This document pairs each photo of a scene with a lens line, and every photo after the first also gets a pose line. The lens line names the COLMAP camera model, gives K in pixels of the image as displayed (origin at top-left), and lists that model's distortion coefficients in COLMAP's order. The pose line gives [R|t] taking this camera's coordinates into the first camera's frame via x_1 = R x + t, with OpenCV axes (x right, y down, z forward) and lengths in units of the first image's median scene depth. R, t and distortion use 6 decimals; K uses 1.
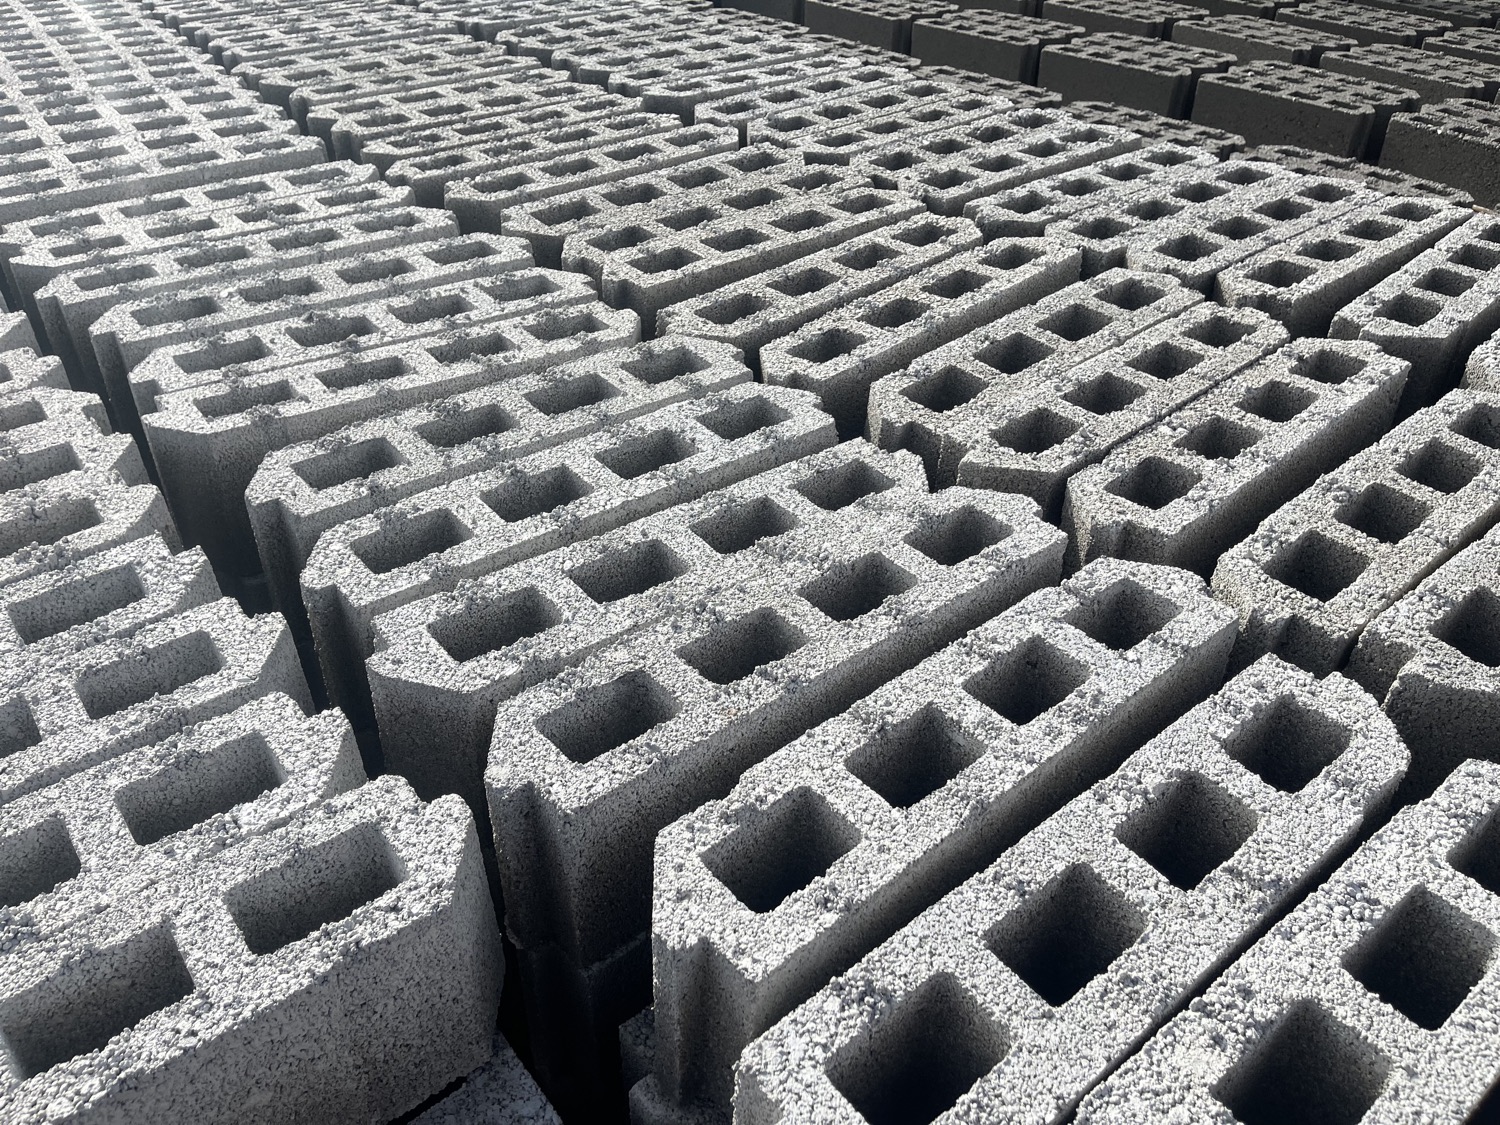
lens RADIAL K [[1154.5, 0, 756.3], [0, 1154.5, 563.8], [0, 0, 1]] dist [0.071086, -0.103584]
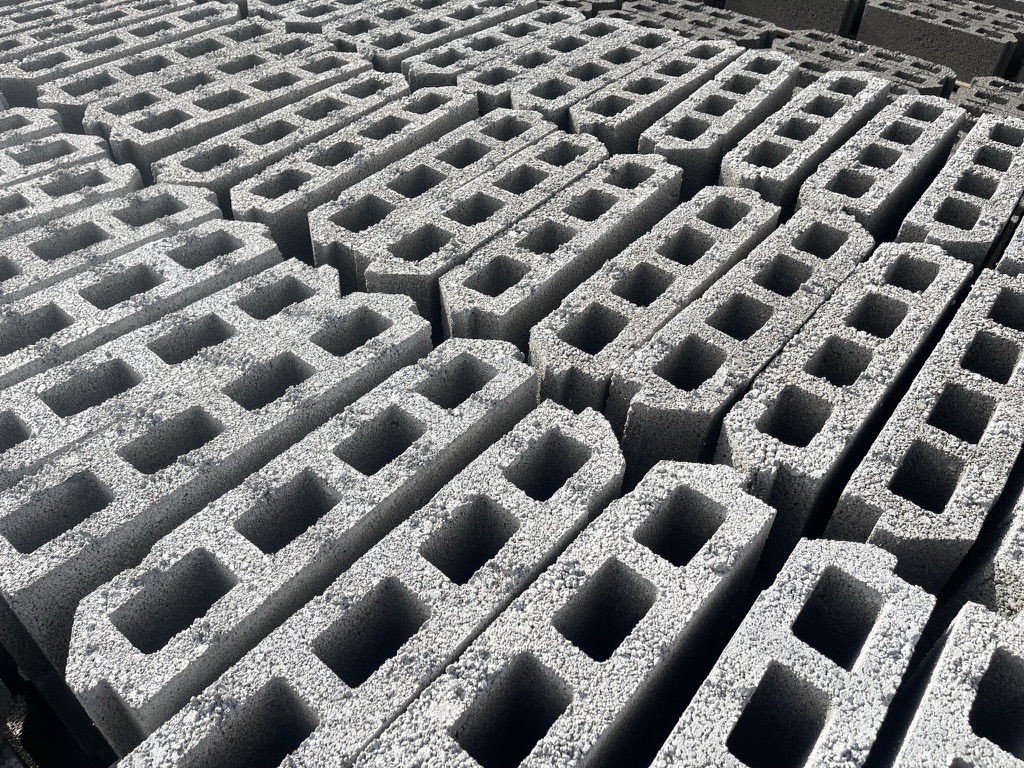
lens RADIAL K [[788.1, 0, 516.3], [0, 788.1, 384.9], [0, 0, 1]] dist [0.071086, -0.103584]
pose [[0.981112, -0.115282, 0.155337, 0.211755], [0.096444, 0.987608, 0.123807, -0.059253], [-0.167685, -0.106487, 0.980073, 0.022025]]
